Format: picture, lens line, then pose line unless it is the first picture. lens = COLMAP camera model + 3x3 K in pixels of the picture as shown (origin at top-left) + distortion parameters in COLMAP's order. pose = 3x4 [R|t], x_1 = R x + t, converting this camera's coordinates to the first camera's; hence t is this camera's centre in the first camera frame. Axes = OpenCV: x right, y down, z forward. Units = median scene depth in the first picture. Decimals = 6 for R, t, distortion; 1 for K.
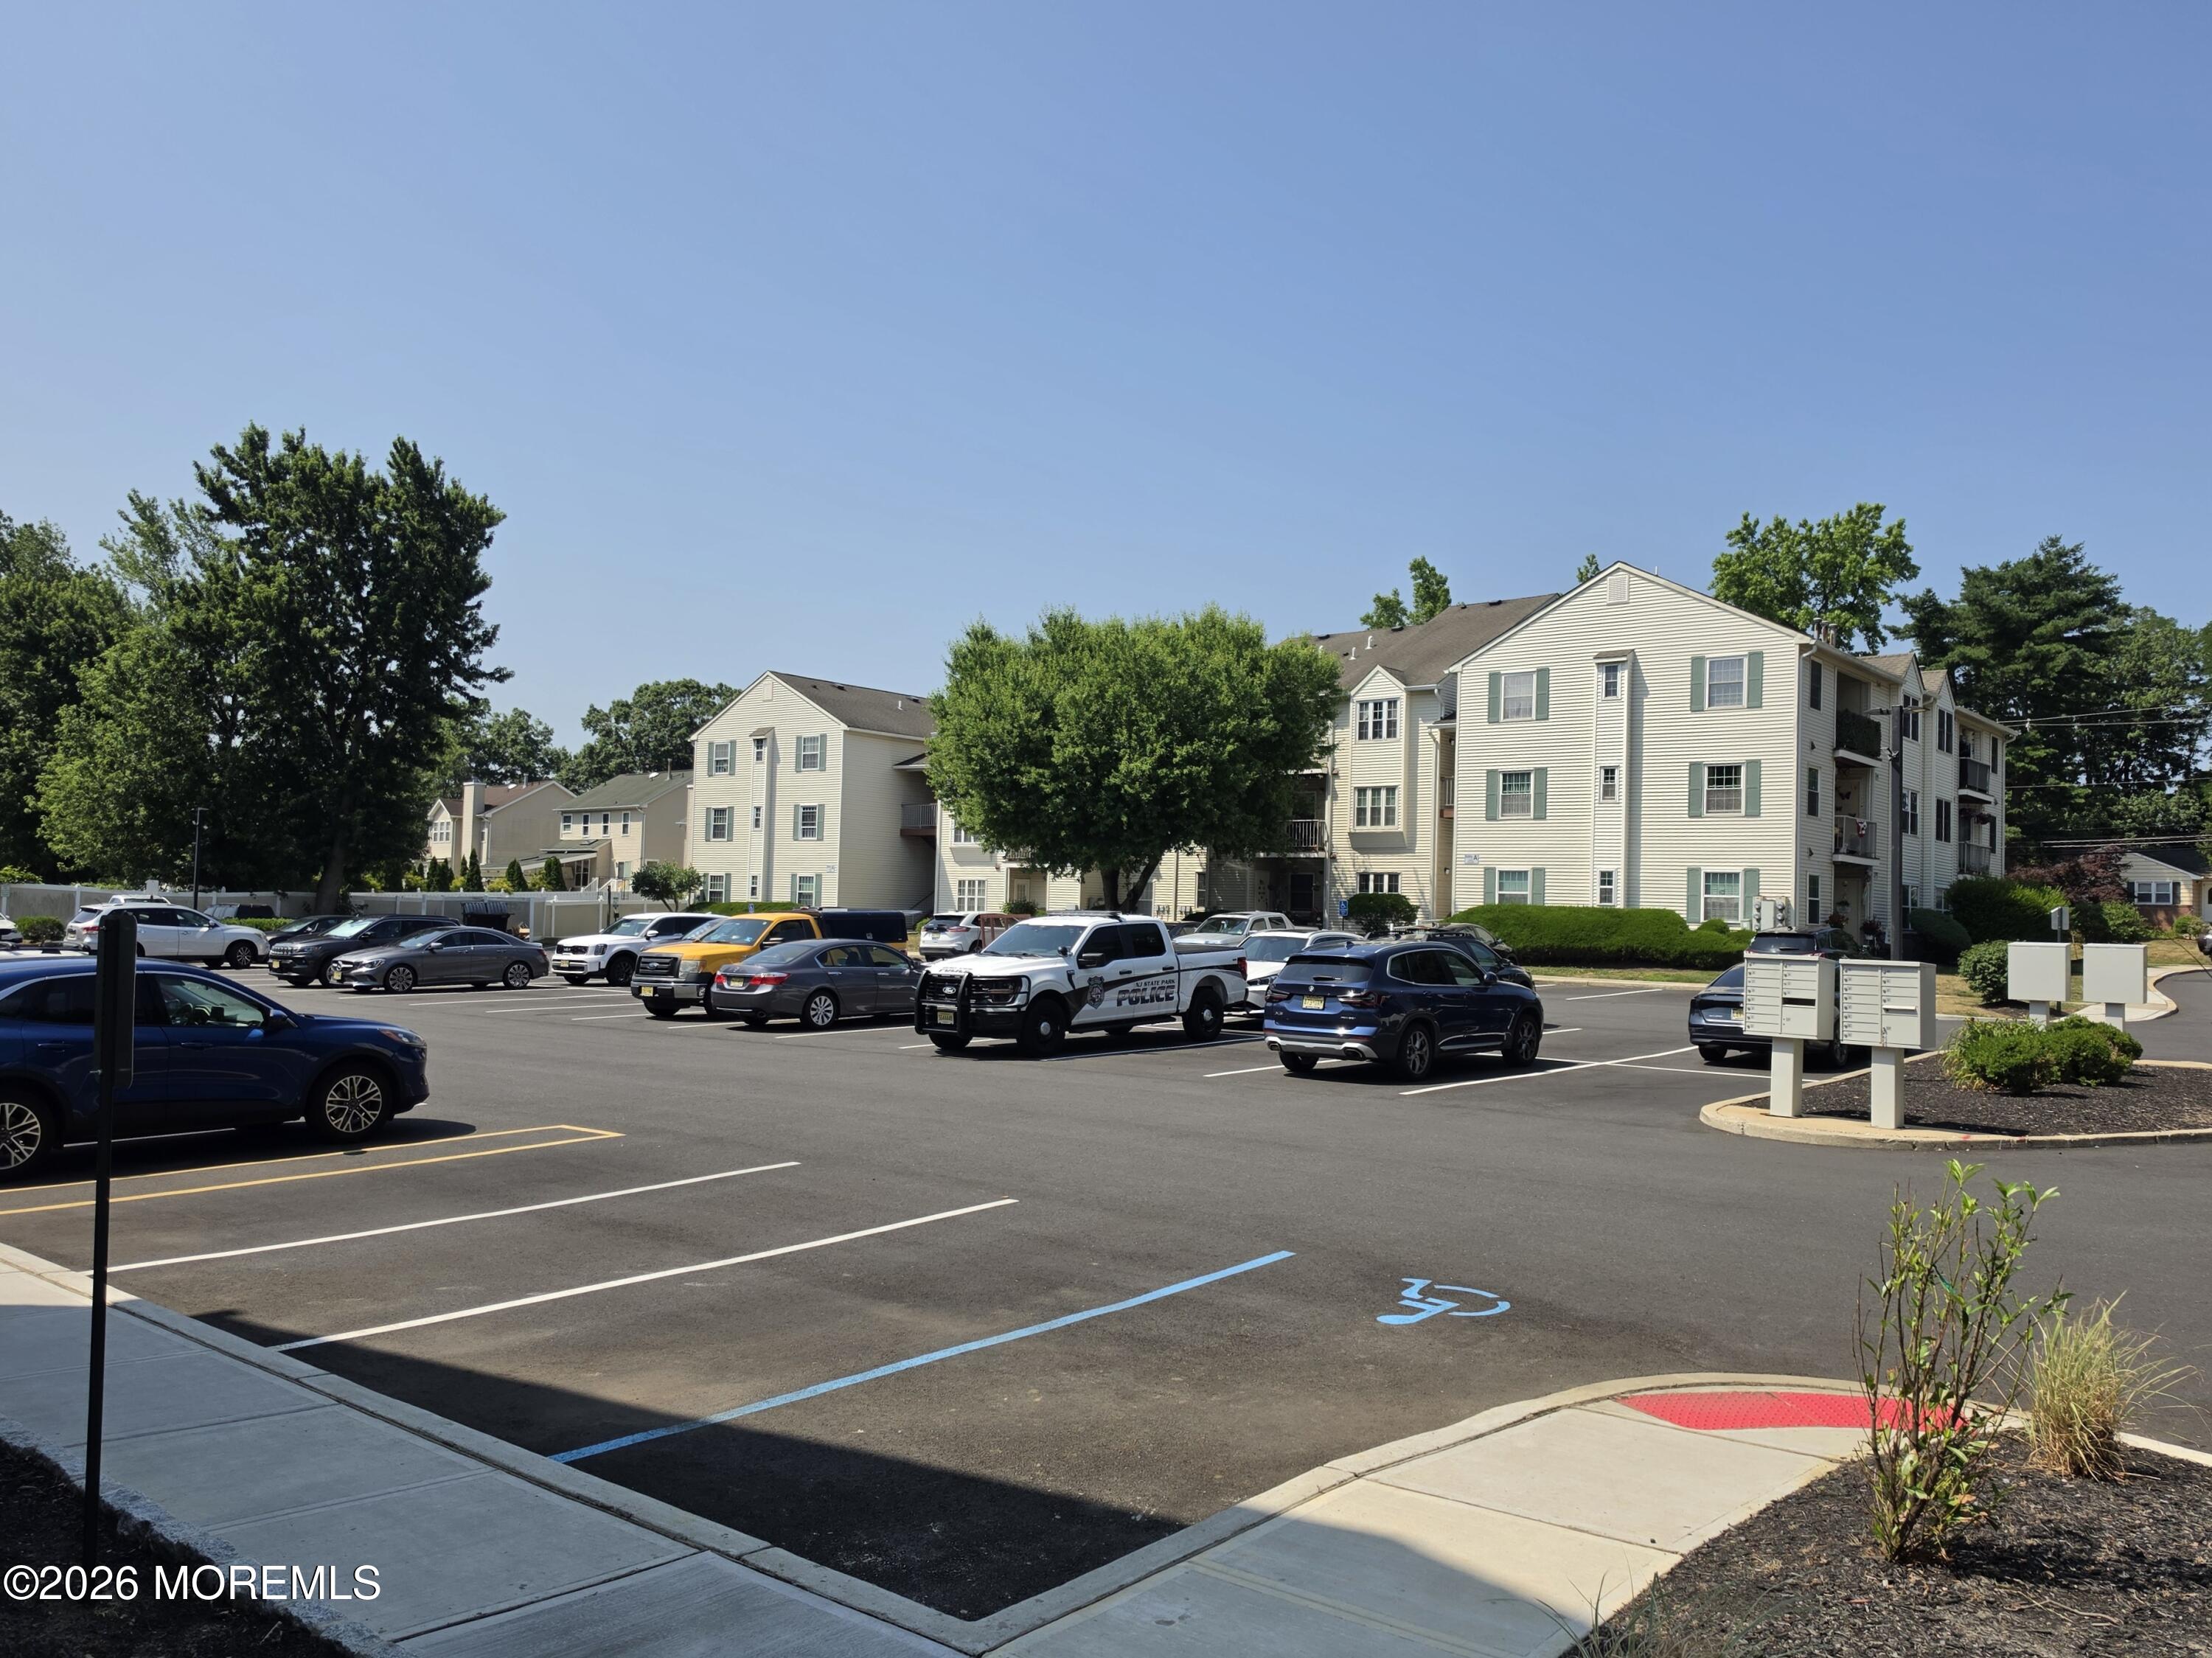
lens RADIAL K [[1549.8, 0, 1106.0], [0, 1549.8, 829.0], [0, 0, 1]] dist [-0.005485, -0.000978]
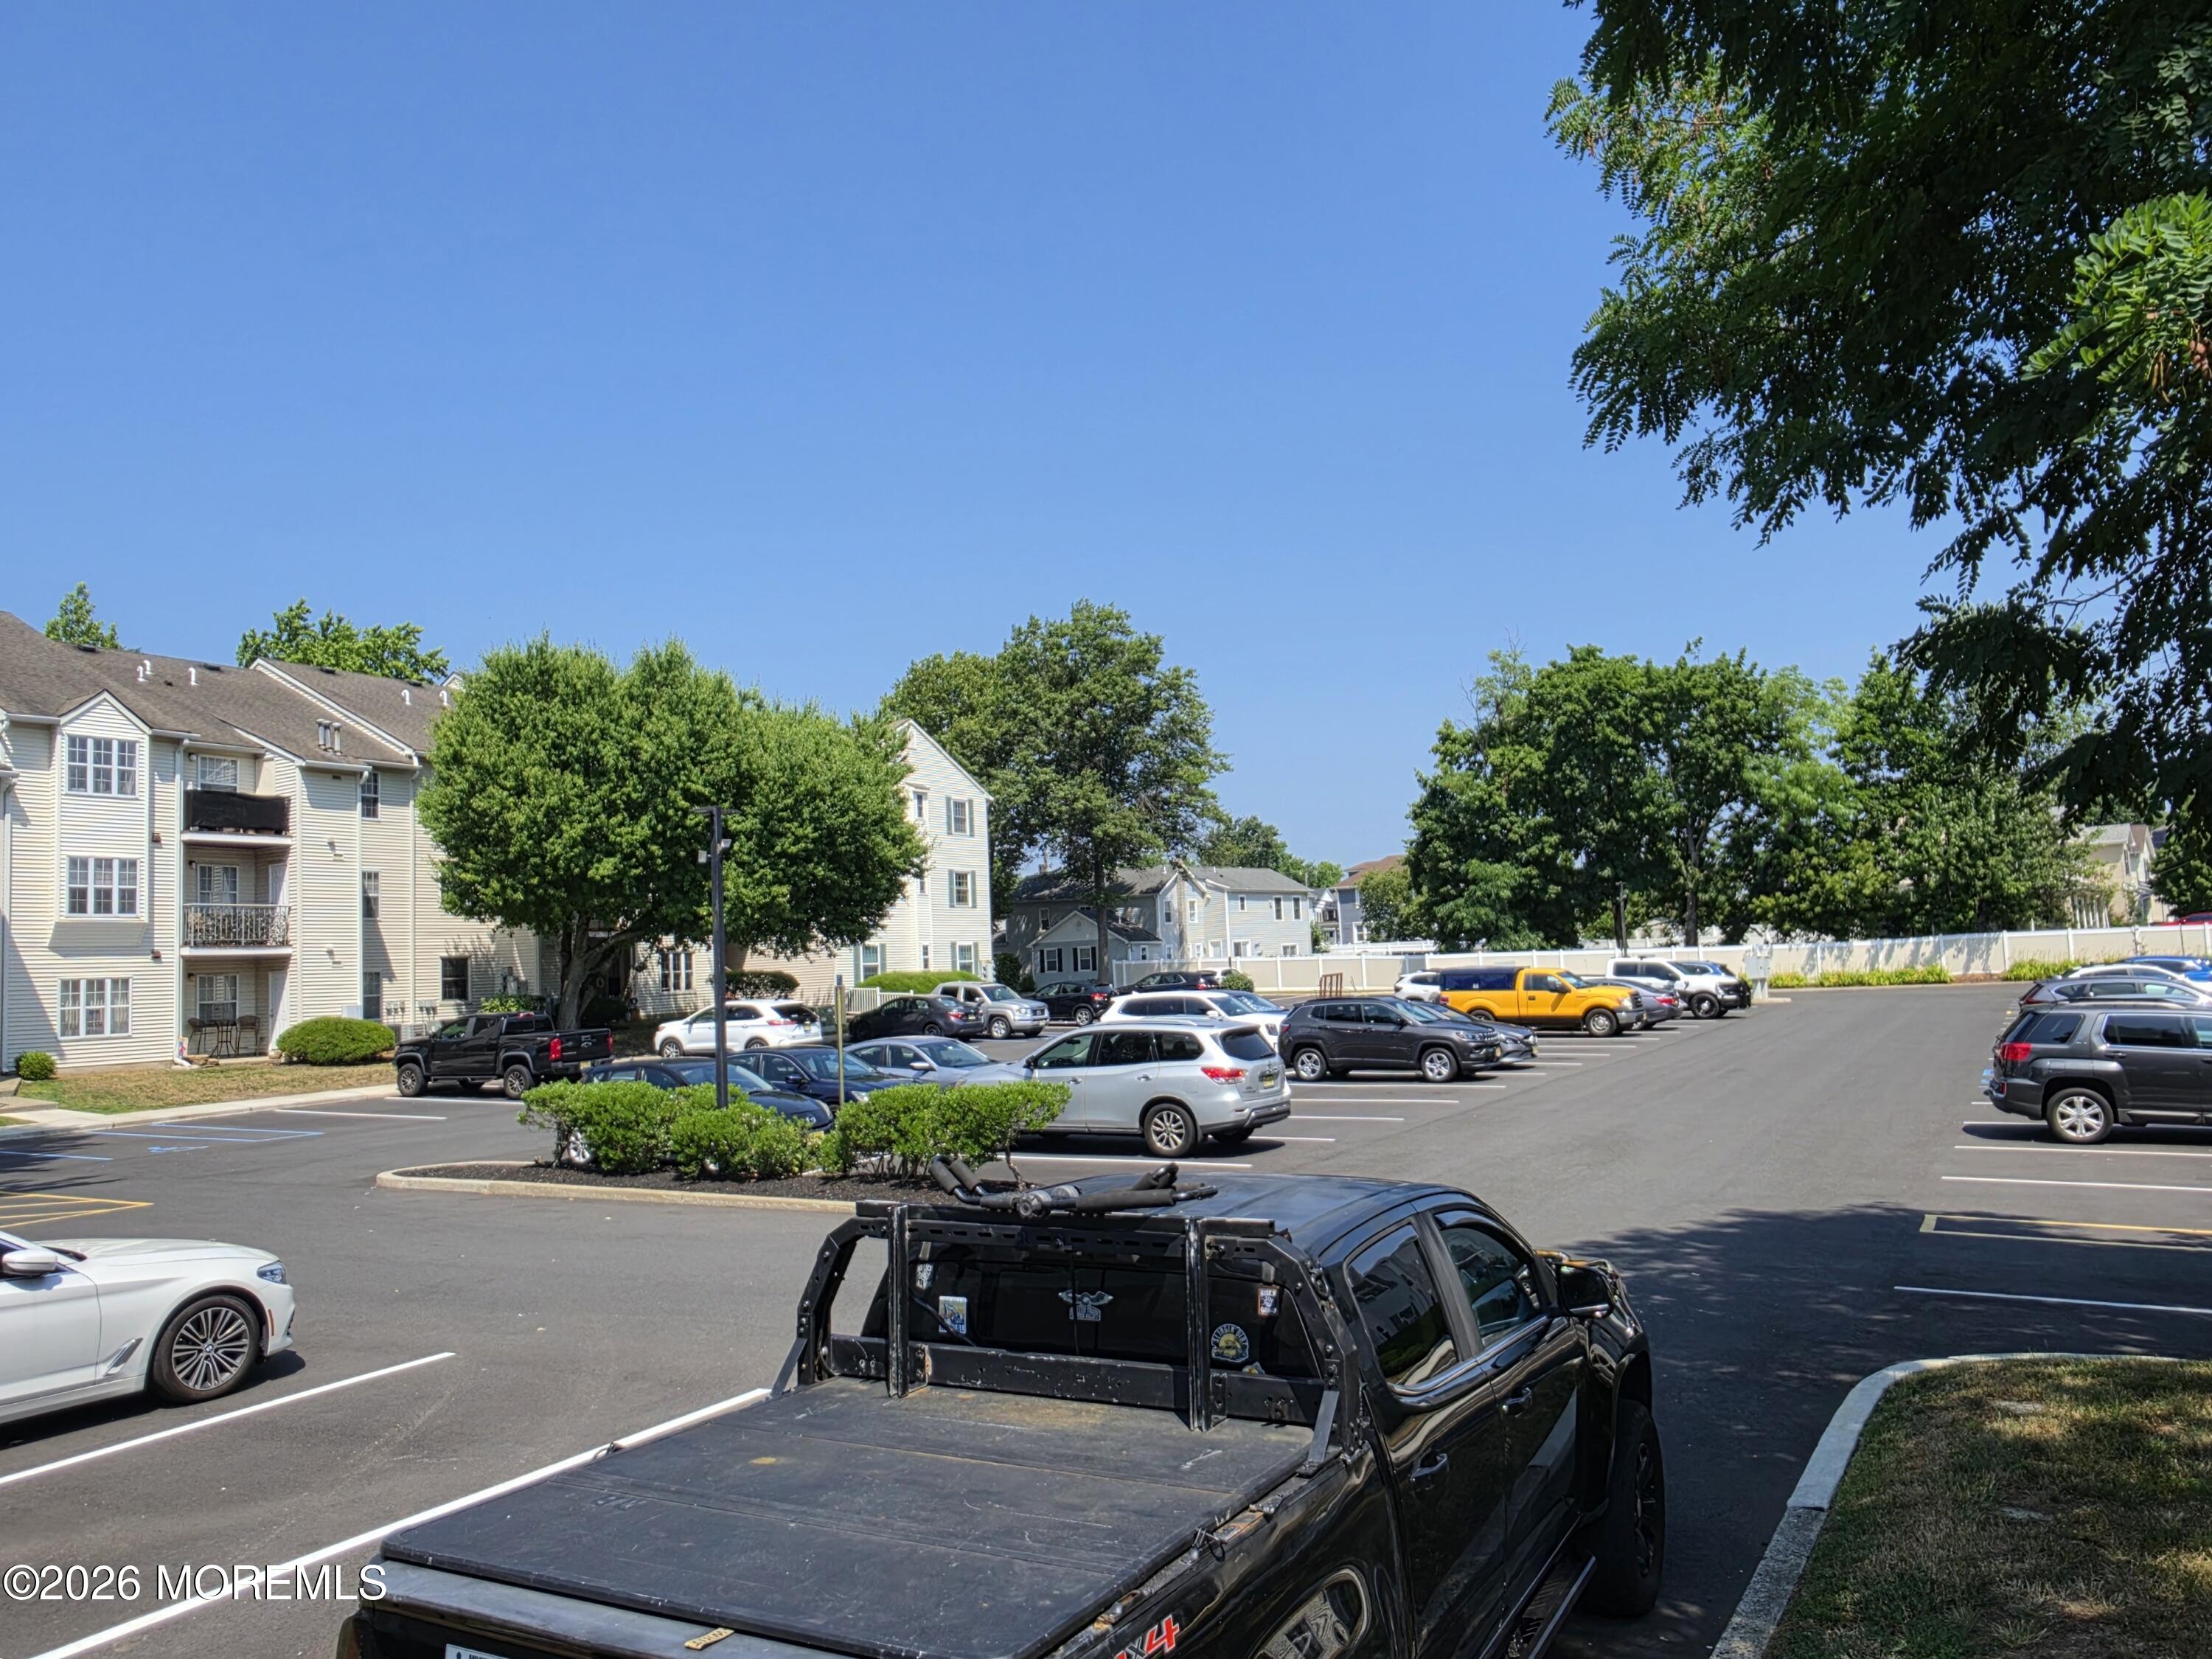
lens RADIAL K [[1550.0, 0, 1106.0], [0, 1550.0, 829.5], [0, 0, 1]] dist [-0.005485, -0.000978]
pose [[-0.262768, 0.082576, 0.961319, -0.634378], [0.016259, 0.996568, -0.081160, 0.024032], [-0.964722, -0.005696, -0.263209, 0.746704]]
